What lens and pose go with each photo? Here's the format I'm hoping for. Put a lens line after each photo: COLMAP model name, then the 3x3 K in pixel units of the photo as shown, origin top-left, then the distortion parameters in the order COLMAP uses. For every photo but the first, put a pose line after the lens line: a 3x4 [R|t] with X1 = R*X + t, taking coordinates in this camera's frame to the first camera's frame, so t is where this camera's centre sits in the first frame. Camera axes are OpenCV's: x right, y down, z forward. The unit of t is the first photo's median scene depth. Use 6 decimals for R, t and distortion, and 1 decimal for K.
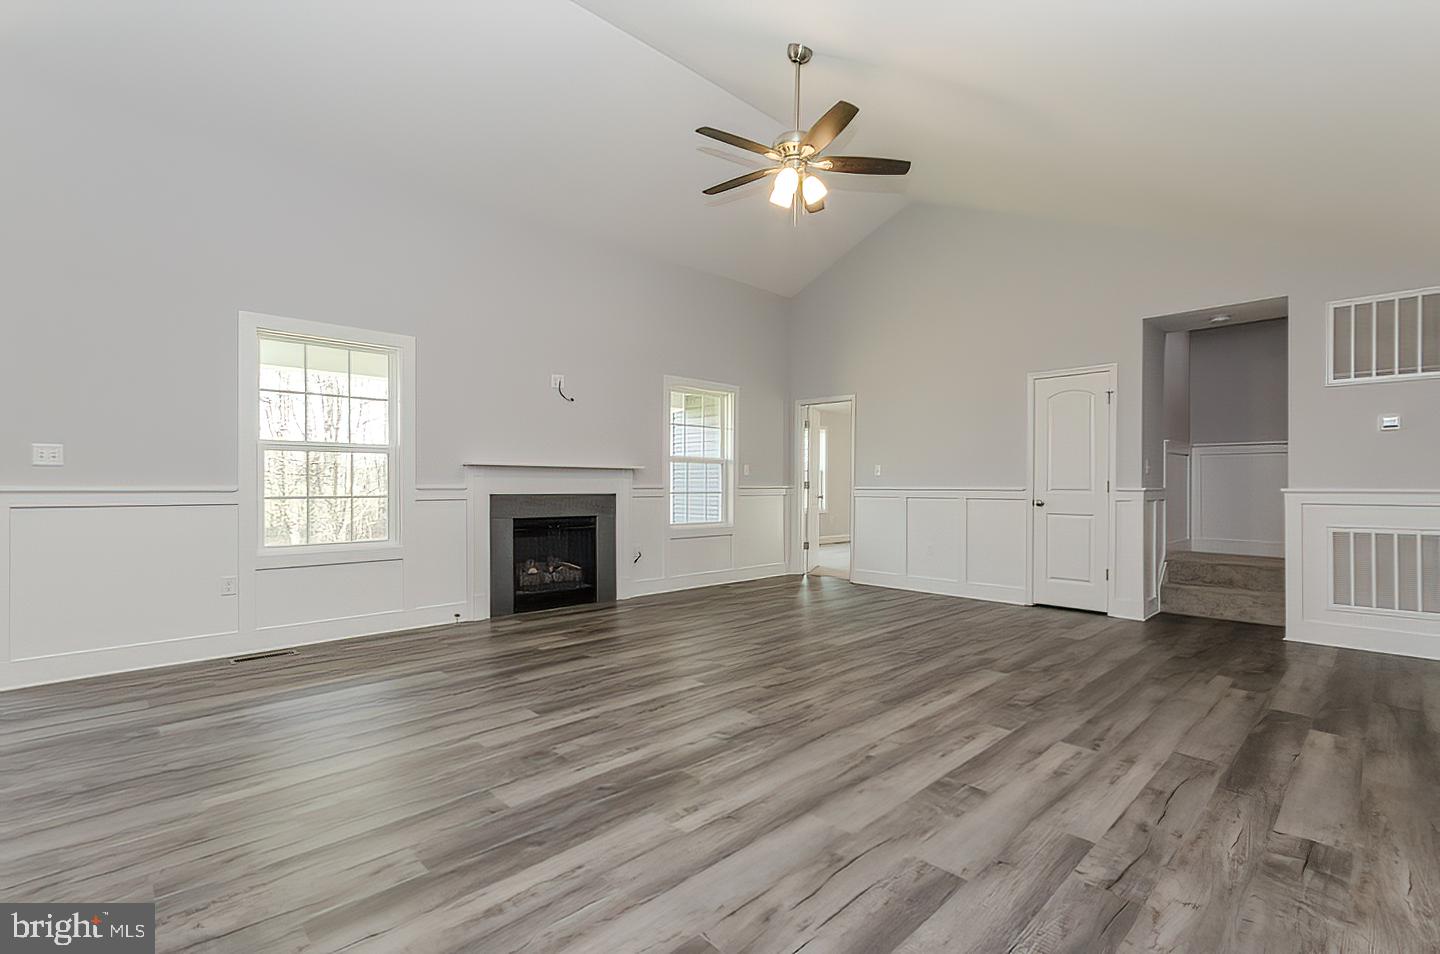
lens RADIAL K [[657.5, 0, 720.0], [0, 657.5, 477.0], [0, 0, 1]] dist [0.000664, 0.000184]
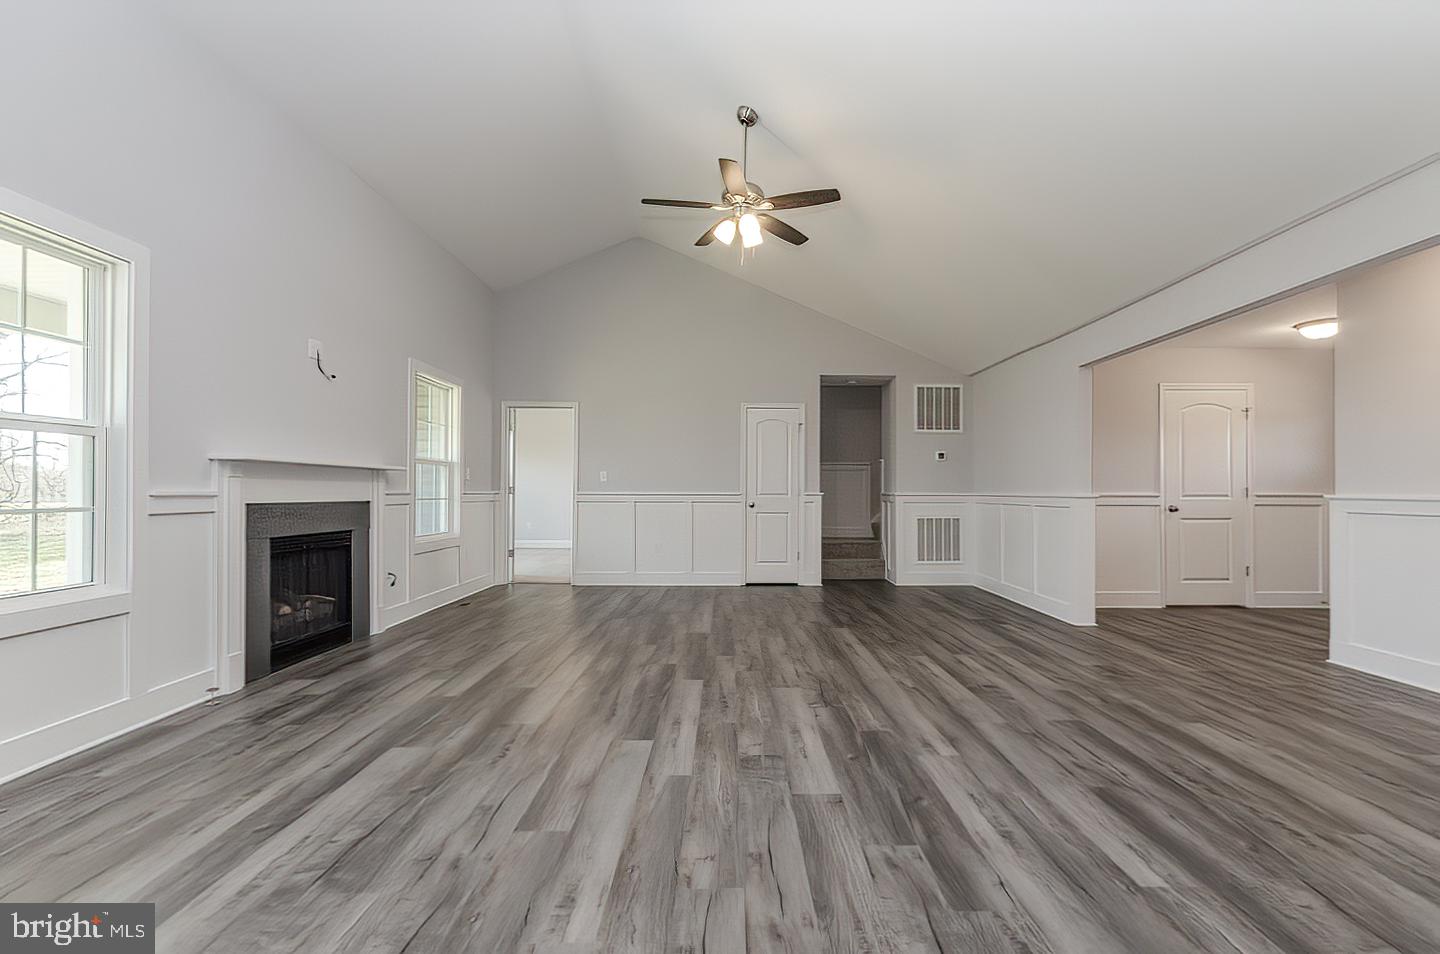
lens RADIAL K [[639.6, 0, 753.0], [0, 639.6, 474.6], [0, 0, 1]] dist [0.001277, 0.000125]
pose [[0.674425, 0.020515, 0.738058, -0.498249], [-0.010498, 0.999779, -0.018197, 0.003558], [-0.738268, 0.004525, 0.674492, 0.171616]]
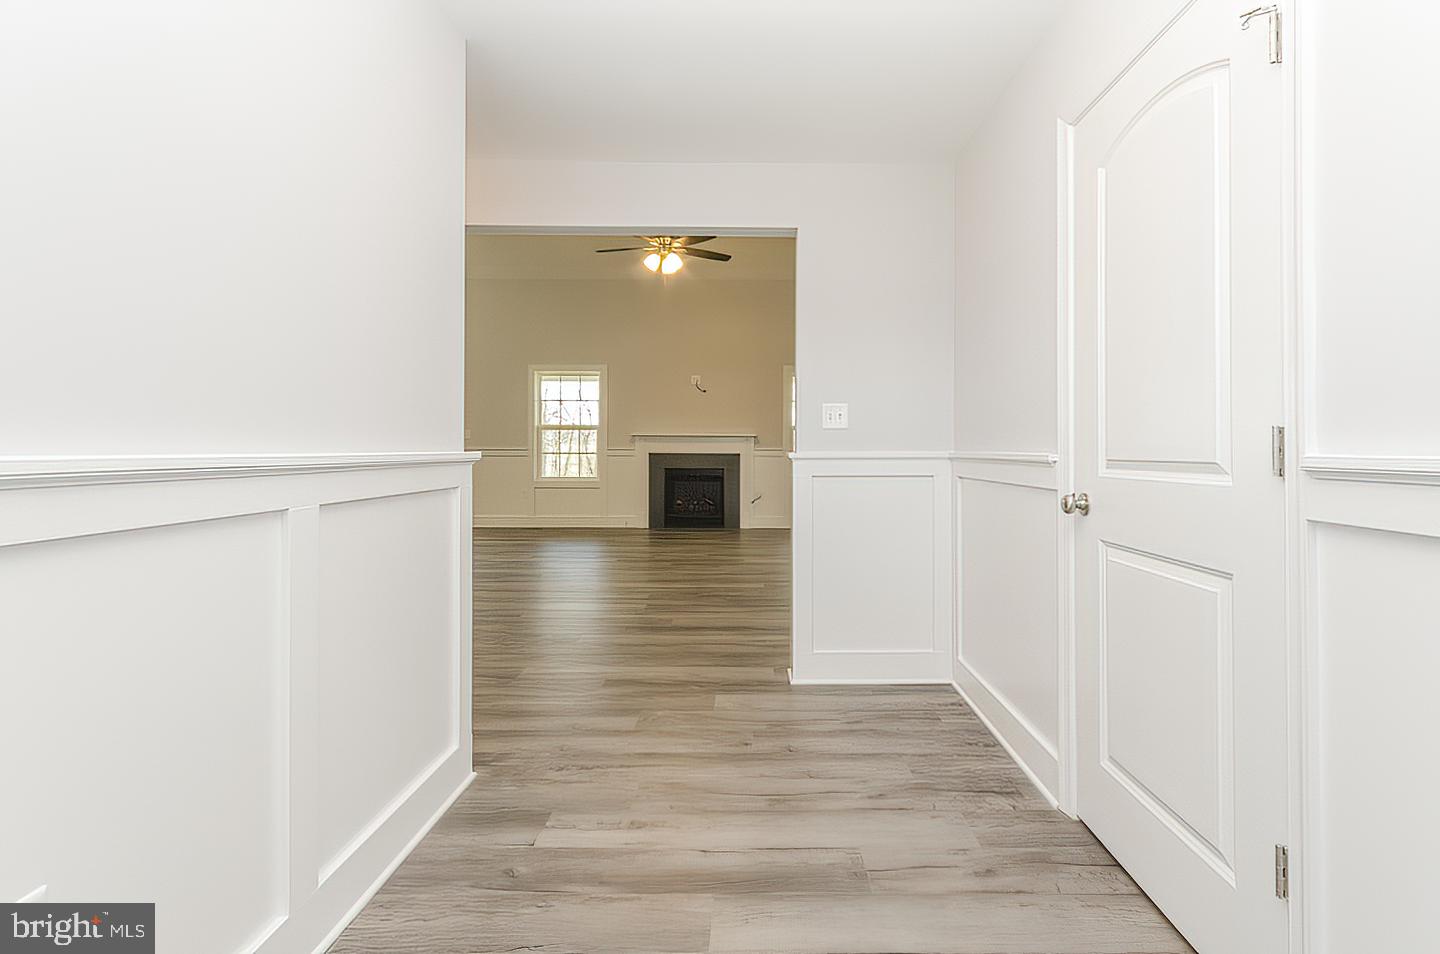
lens RADIAL K [[673.5, 0, 751.2], [0, 673.5, 451.7], [0, 0, 1]] dist [-0.000808, -0.000015]
pose [[0.712043, 0.006724, -0.702104, 1.058354], [0.005482, 0.999870, 0.015135, -0.001032], [0.702115, -0.014625, 0.711914, -0.028767]]
